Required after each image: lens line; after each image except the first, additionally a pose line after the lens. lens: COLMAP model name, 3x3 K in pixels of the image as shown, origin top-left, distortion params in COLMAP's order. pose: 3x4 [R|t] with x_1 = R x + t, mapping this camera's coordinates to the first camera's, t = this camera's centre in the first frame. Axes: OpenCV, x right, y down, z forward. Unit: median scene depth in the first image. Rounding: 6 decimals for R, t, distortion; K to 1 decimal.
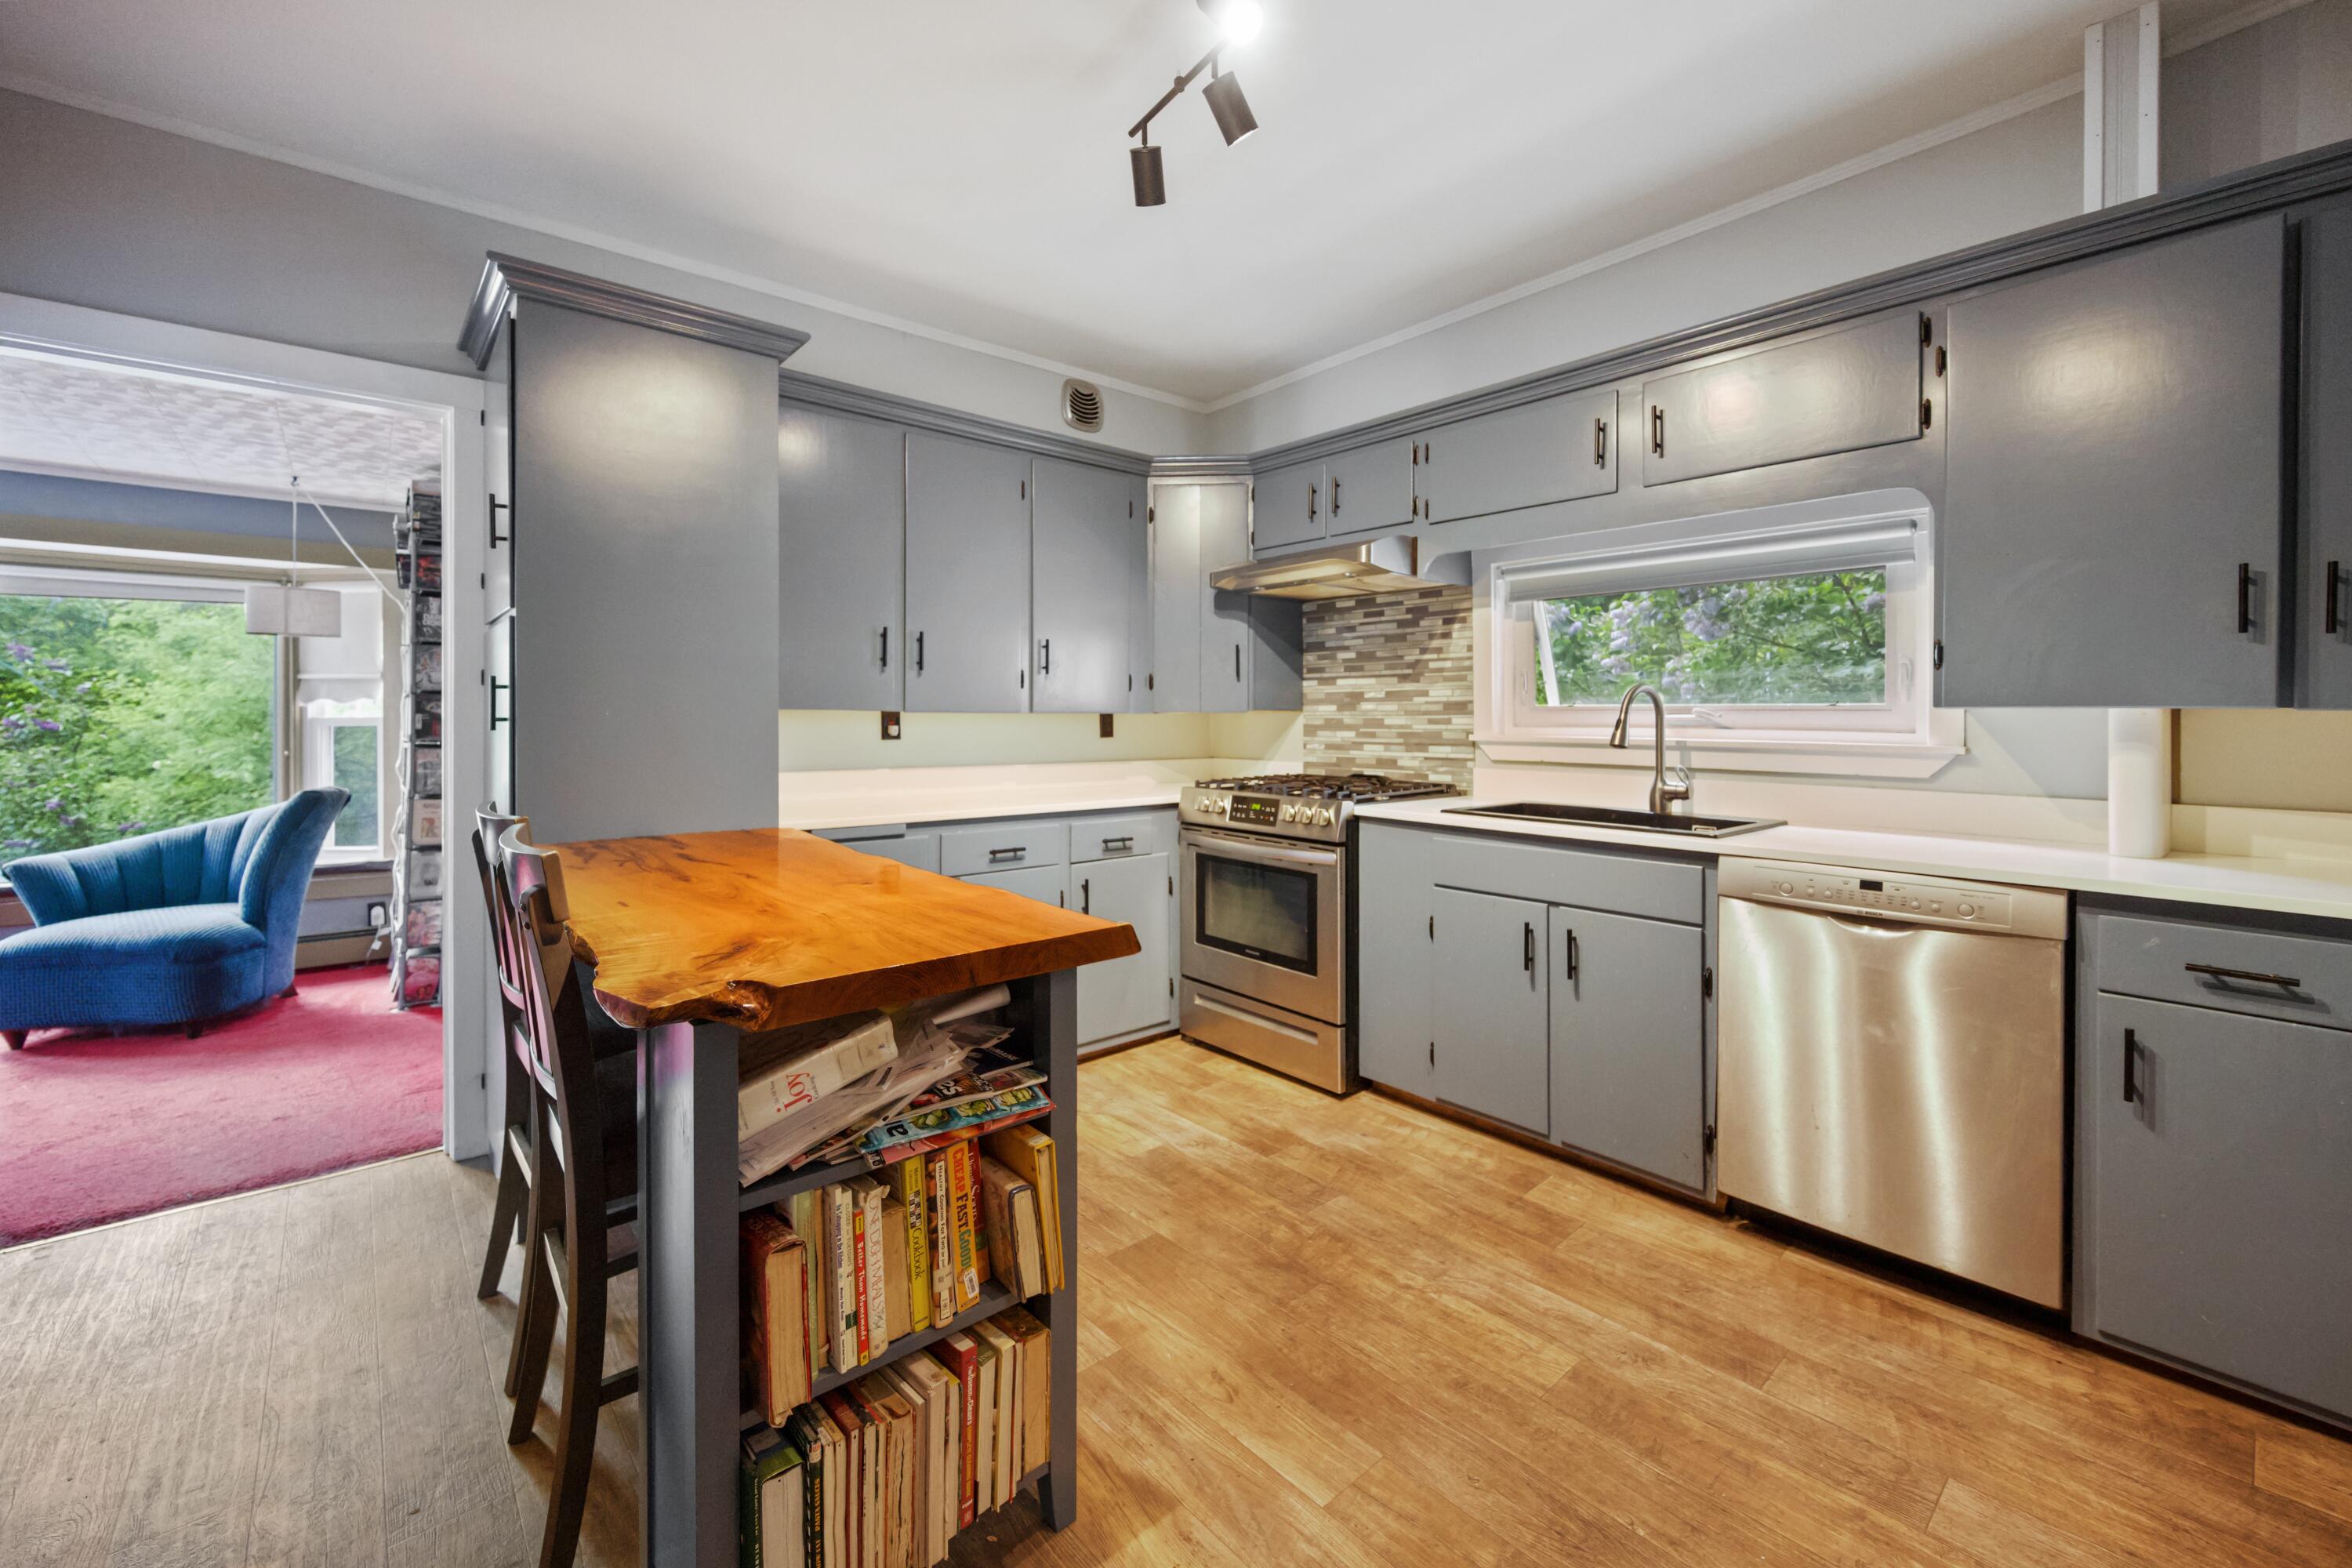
lens RADIAL K [[940.0, 0, 1164.8], [0, 940.0, 716.1], [0, 0, 1]] dist [-0.001371, 0.000490]
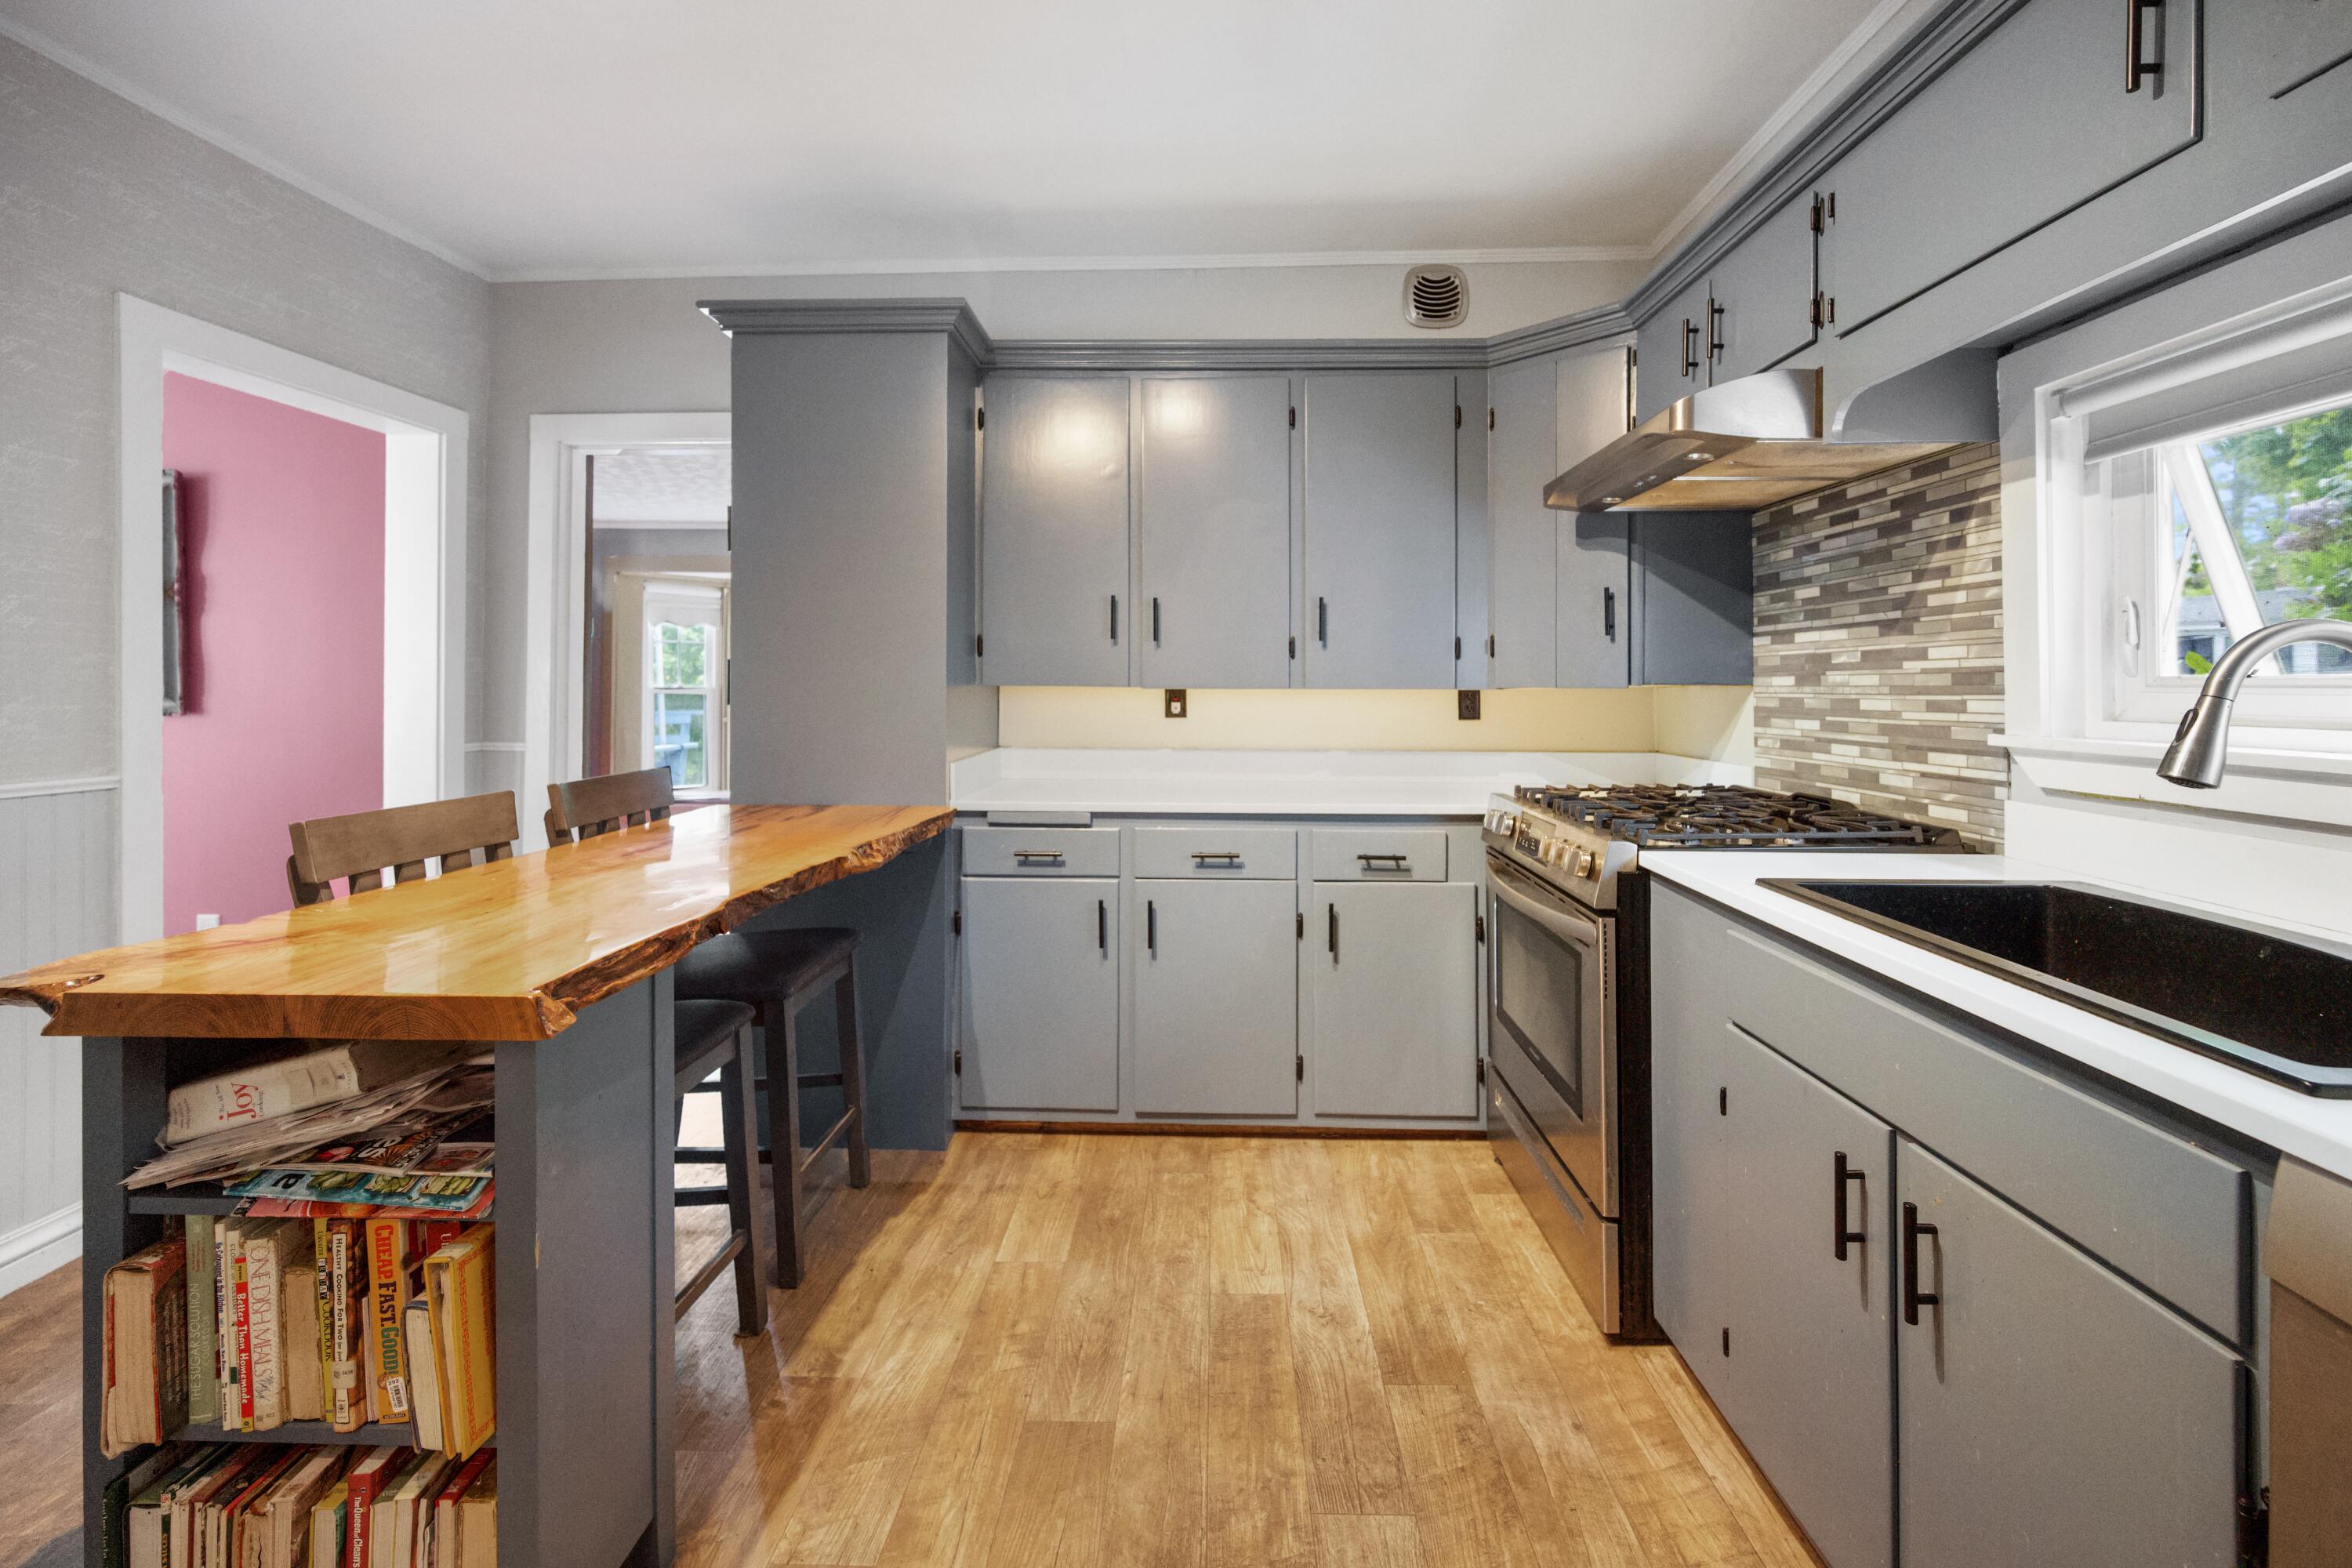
lens RADIAL K [[940.0, 0, 1189.5], [0, 940.0, 685.3], [0, 0, 1]] dist [-0.001371, 0.000490]
pose [[0.745908, -0.000543, -0.666049, 0.327103], [0.000016, 1.000000, -0.000798, -0.005974], [0.666049, 0.000584, 0.745908, 0.323831]]
